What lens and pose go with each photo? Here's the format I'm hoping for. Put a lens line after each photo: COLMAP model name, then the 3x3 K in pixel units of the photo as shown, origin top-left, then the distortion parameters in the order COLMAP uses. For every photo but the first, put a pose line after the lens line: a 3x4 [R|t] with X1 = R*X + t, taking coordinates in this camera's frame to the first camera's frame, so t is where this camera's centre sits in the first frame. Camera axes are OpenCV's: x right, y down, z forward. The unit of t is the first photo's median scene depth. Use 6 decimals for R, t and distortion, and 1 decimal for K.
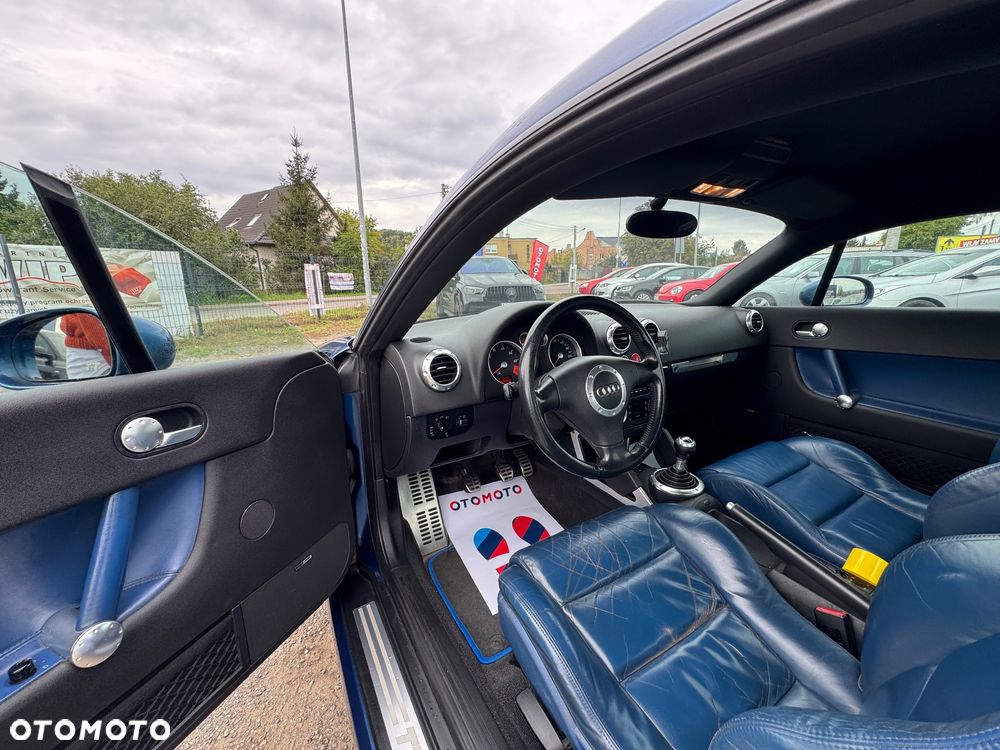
lens RADIAL K [[402.0, 0, 496.2], [0, 402.0, 373.6], [0, 0, 1]] dist [0.002581, 0.000032]
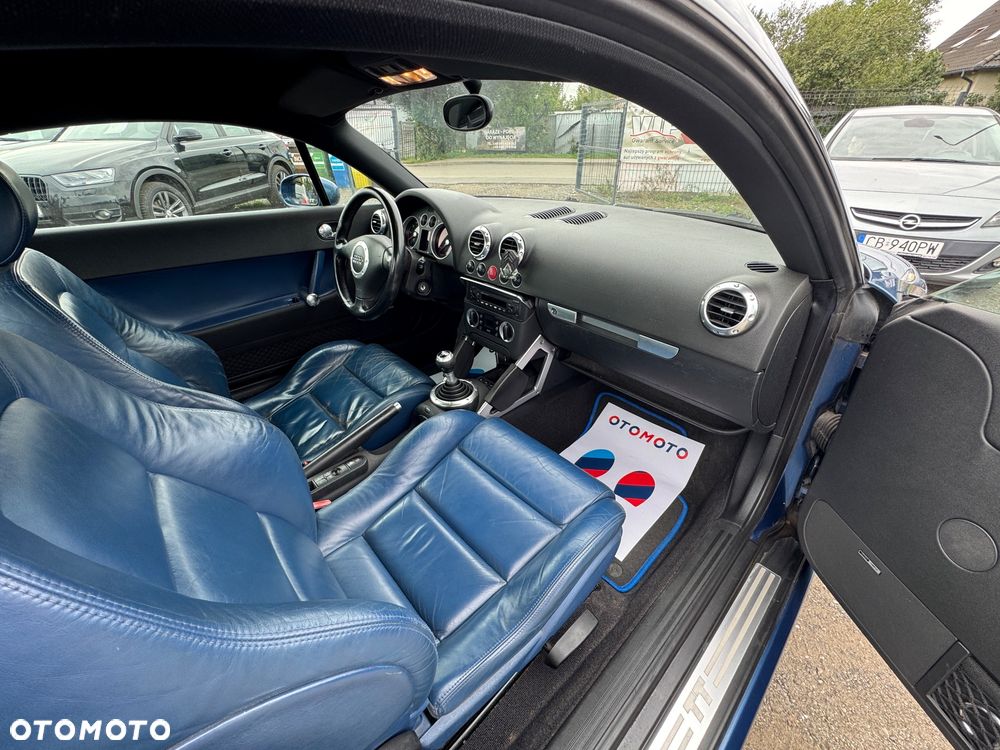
lens RADIAL K [[393.8, 0, 501.8], [0, 393.8, 367.7], [0, 0, 1]] dist [0.000053, -0.000228]
pose [[0.218346, 0.517858, -0.827132, 0.200552], [-0.225026, 0.851460, 0.473687, -0.059130], [0.949573, 0.082698, 0.302444, 0.150079]]
